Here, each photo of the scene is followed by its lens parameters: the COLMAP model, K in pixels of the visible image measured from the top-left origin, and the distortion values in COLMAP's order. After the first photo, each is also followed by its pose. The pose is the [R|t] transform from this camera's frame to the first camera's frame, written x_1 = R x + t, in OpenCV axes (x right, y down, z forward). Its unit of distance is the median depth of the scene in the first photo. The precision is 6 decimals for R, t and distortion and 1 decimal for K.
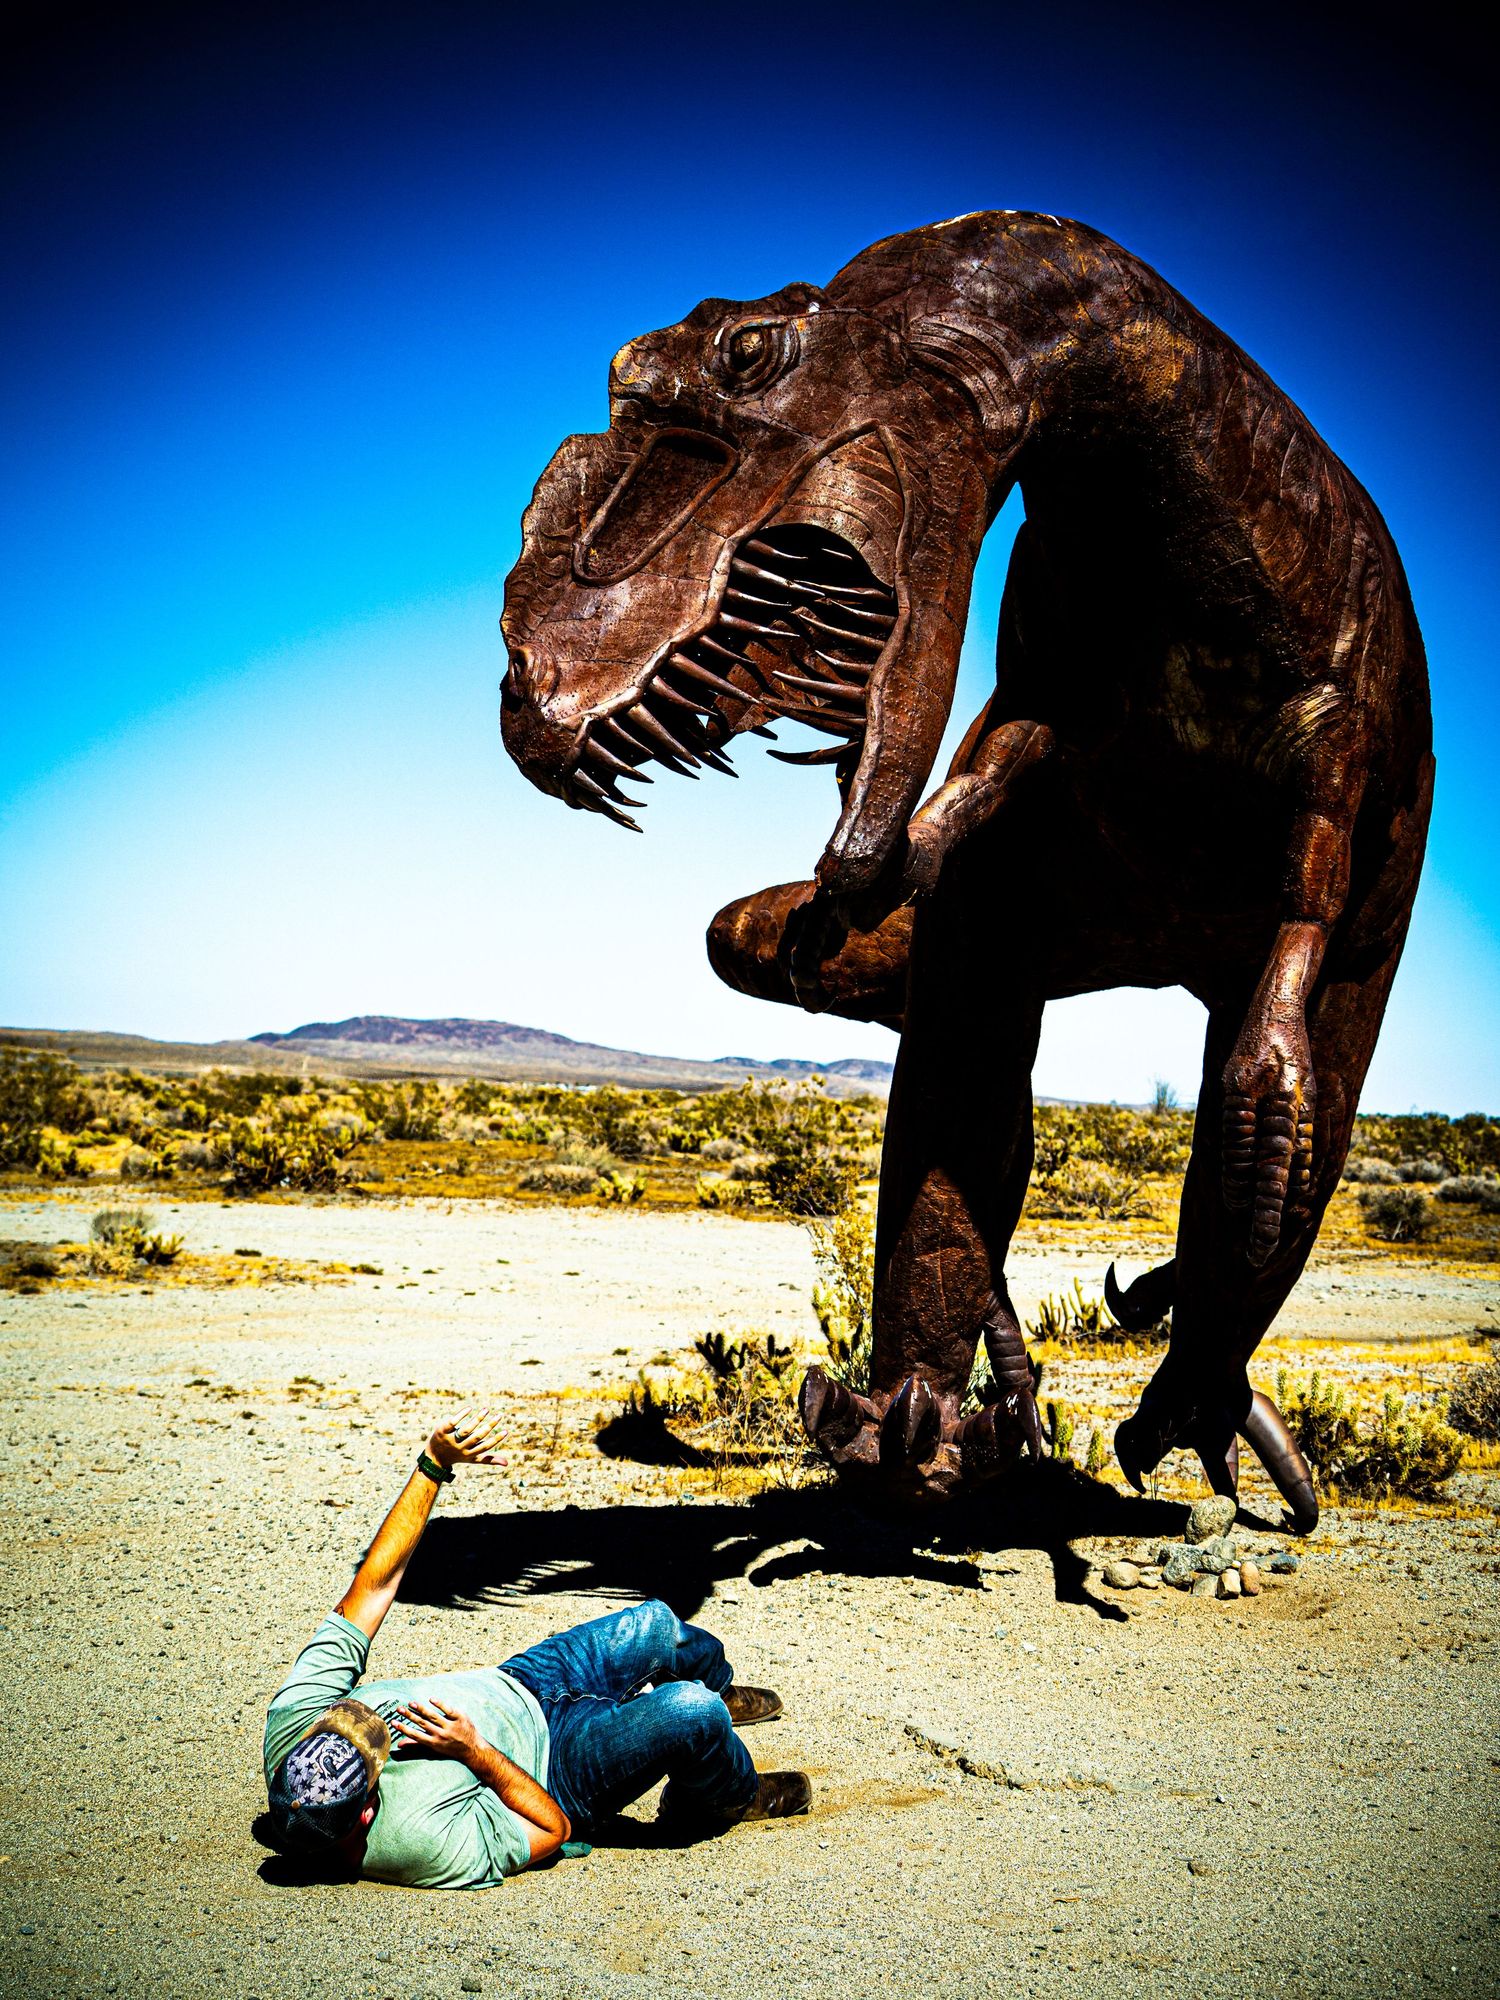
lens RADIAL K [[2917.9, 0, 754.0], [0, 2917.9, 1003.7], [0, 0, 1]] dist [0.120005, 0.000000]
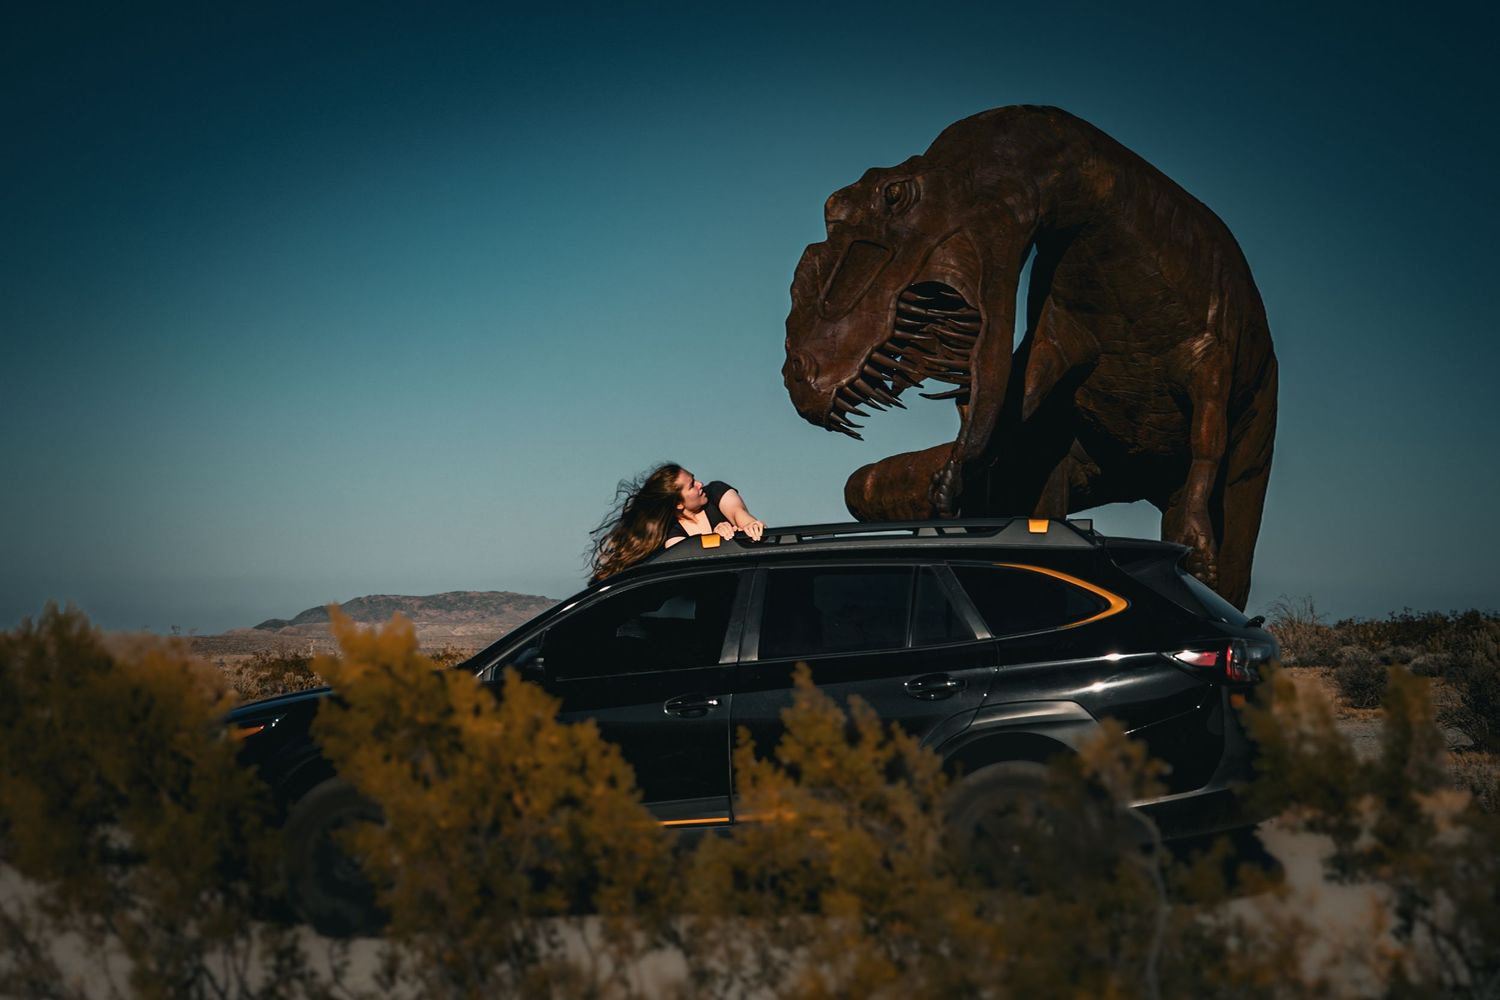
lens RADIAL K [[2114.8, 0, 745.2], [0, 2114.8, 498.5], [0, 0, 1]] dist [0.050608, 0.000000]
pose [[0.996246, -0.072324, -0.047578, -0.050394], [0.071301, 0.997193, -0.022872, 0.008666], [0.049098, 0.019394, 0.998606, -0.442938]]
